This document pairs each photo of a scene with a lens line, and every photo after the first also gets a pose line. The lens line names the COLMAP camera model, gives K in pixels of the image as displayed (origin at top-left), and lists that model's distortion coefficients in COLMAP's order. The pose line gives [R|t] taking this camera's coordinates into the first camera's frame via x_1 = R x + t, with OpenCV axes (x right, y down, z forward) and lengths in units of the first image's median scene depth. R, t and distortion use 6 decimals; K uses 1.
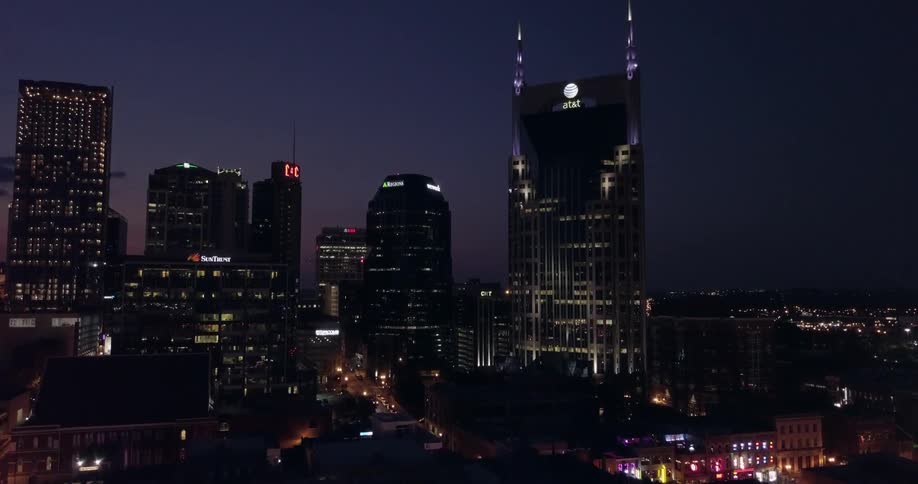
lens RADIAL K [[699.6, 0, 461.4], [0, 699.6, 243.2], [0, 0, 1]] dist [-0.002784, 0.010944]
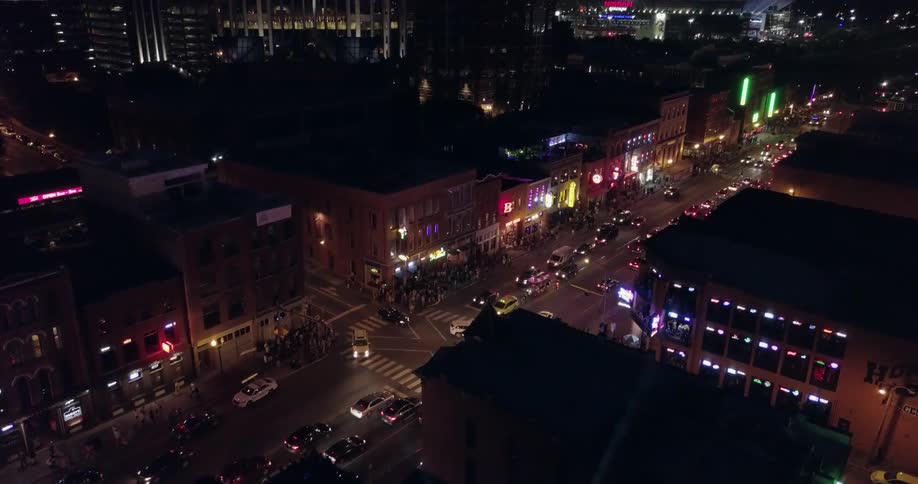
lens RADIAL K [[699.6, 0, 453.6], [0, 699.6, 246.2], [0, 0, 1]] dist [-0.002784, 0.010944]
pose [[0.849105, -0.178789, 0.497047, -0.101575], [-0.039973, 0.916530, 0.397964, 0.076961], [-0.526710, -0.357781, 0.771083, 0.358162]]
